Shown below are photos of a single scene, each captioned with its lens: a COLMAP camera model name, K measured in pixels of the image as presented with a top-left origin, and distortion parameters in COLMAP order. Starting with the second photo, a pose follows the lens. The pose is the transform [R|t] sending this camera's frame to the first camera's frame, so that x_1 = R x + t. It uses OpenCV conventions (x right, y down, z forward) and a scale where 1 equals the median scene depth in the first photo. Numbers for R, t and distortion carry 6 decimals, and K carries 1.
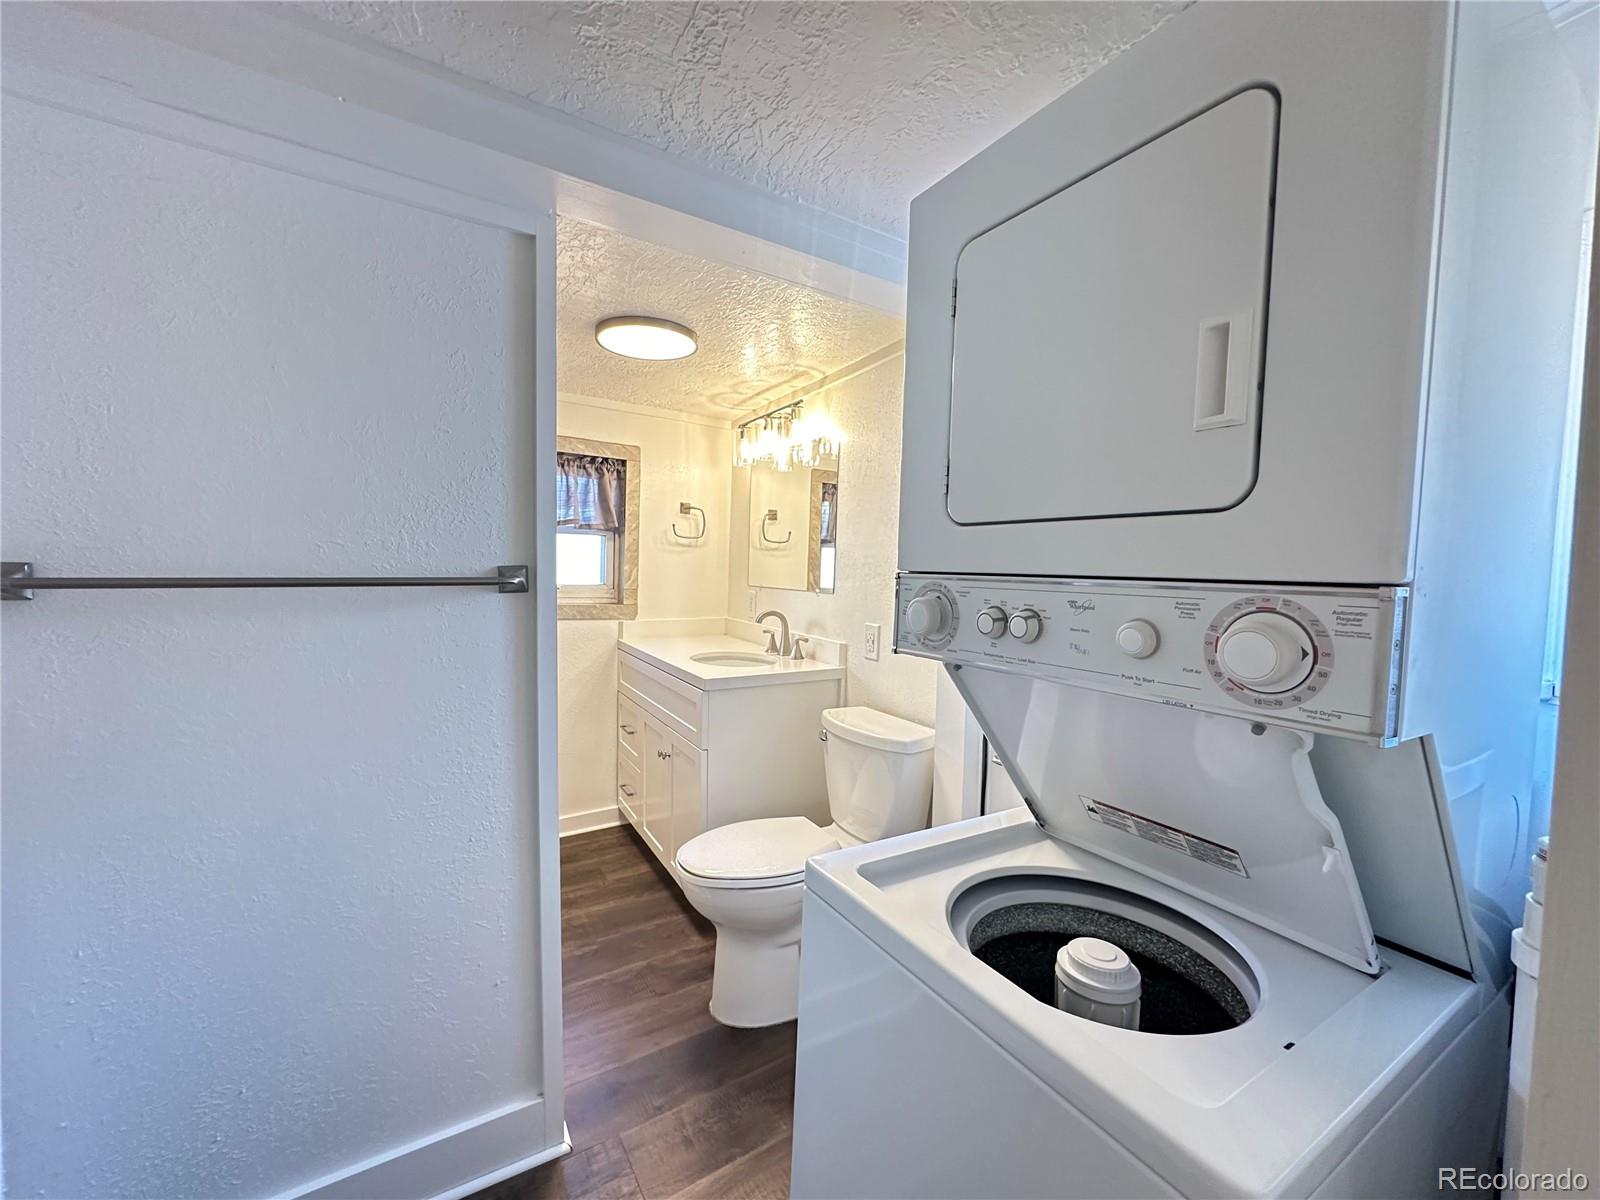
lens RADIAL K [[658.6, 0, 804.6], [0, 658.6, 599.3], [0, 0, 1]] dist [0.006538, 0.001363]
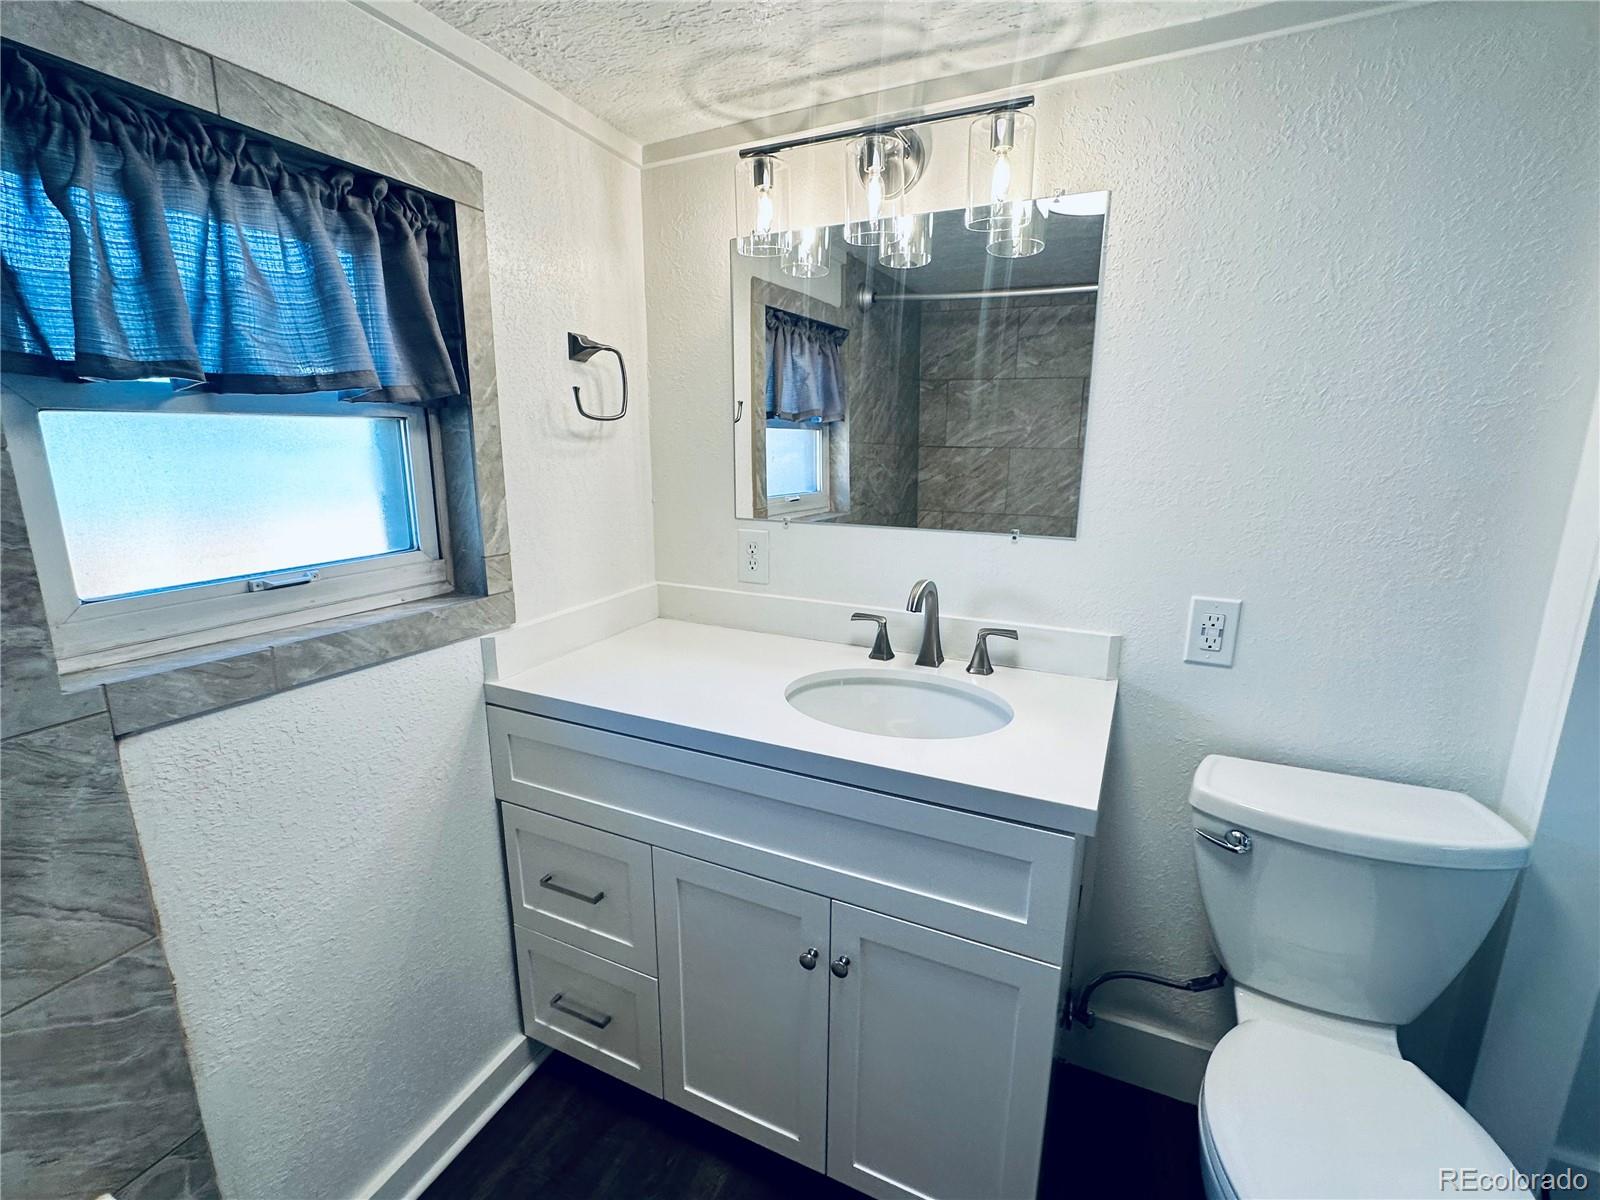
lens RADIAL K [[720.9, 0, 797.5], [0, 720.9, 593.1], [0, 0, 1]] dist [0.001128, 0.000805]
pose [[0.830348, -0.147278, 0.537430, -0.361138], [0.049210, 0.980054, 0.192544, -0.069596], [-0.555068, -0.133431, 0.821034, 0.550120]]
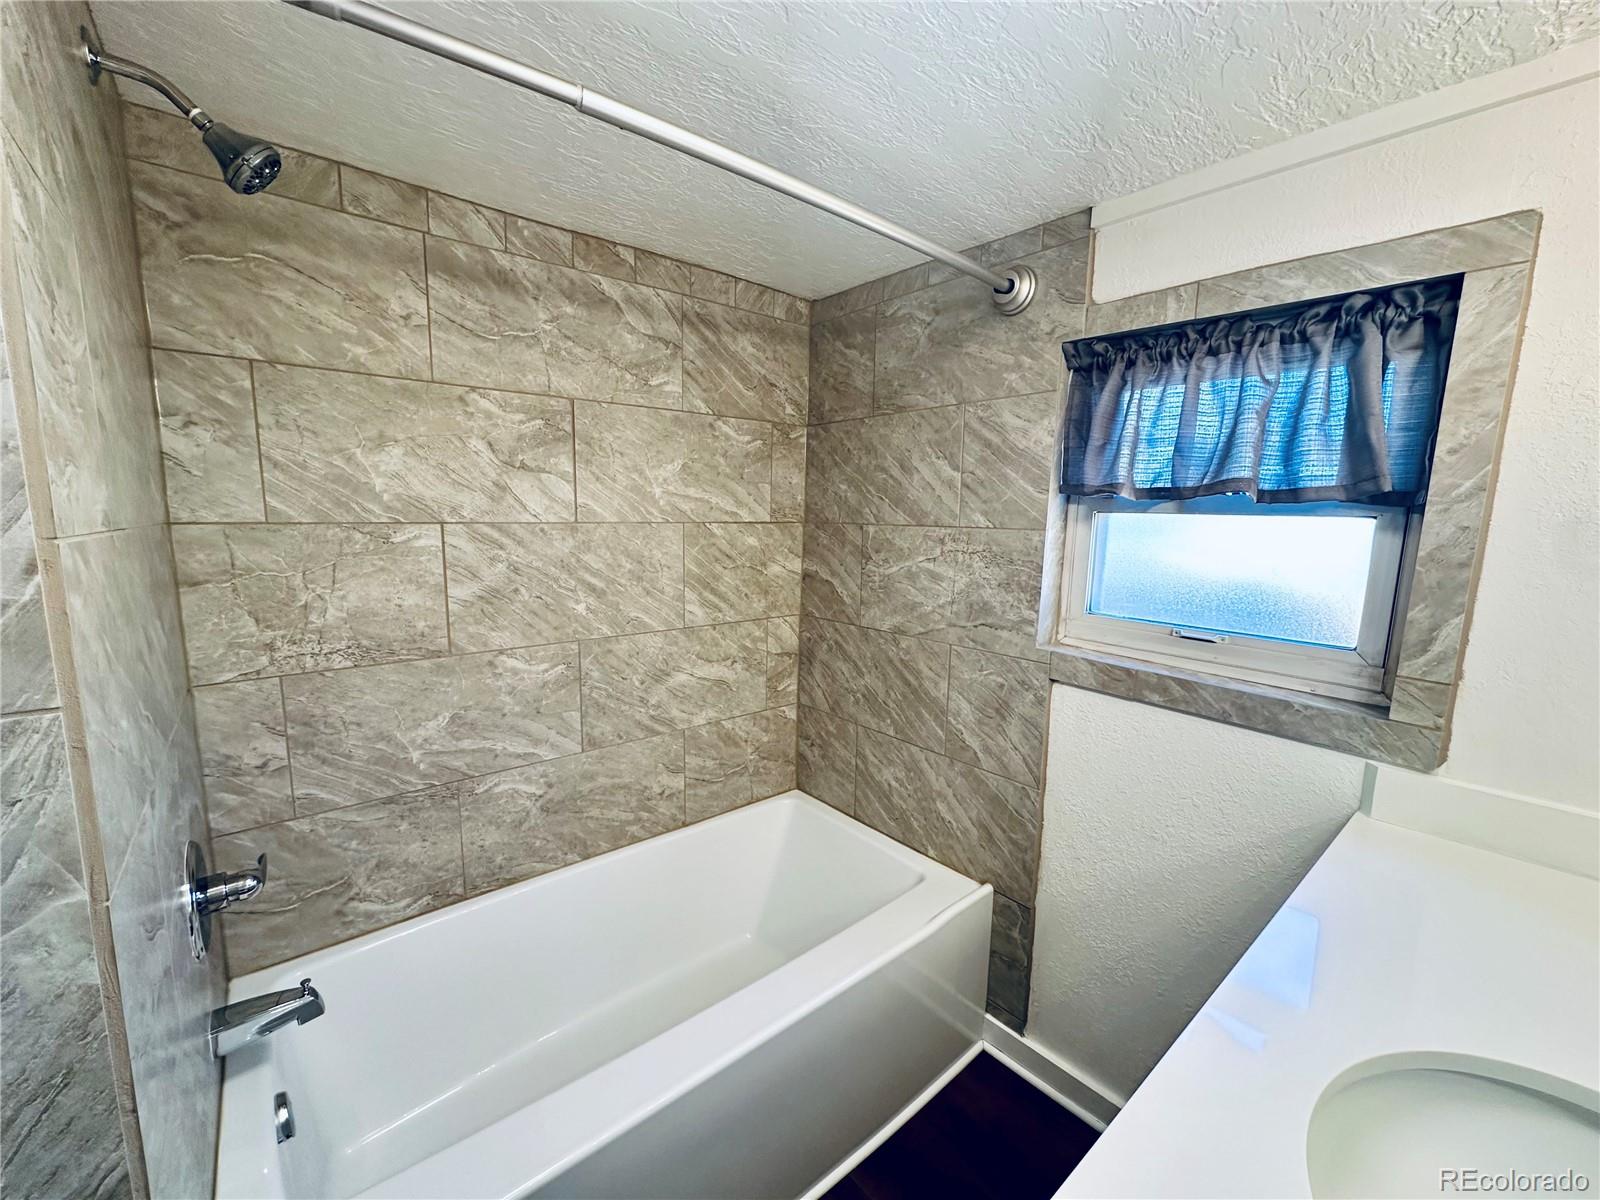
lens RADIAL K [[658.6, 0, 800.0], [0, 658.6, 604.2], [0, 0, 1]] dist [0.006538, 0.001363]
pose [[0.157191, 0.115311, -0.980813, 0.007787], [-0.068053, 0.992064, 0.105727, -0.068481], [0.985221, 0.050127, 0.163791, 0.652201]]
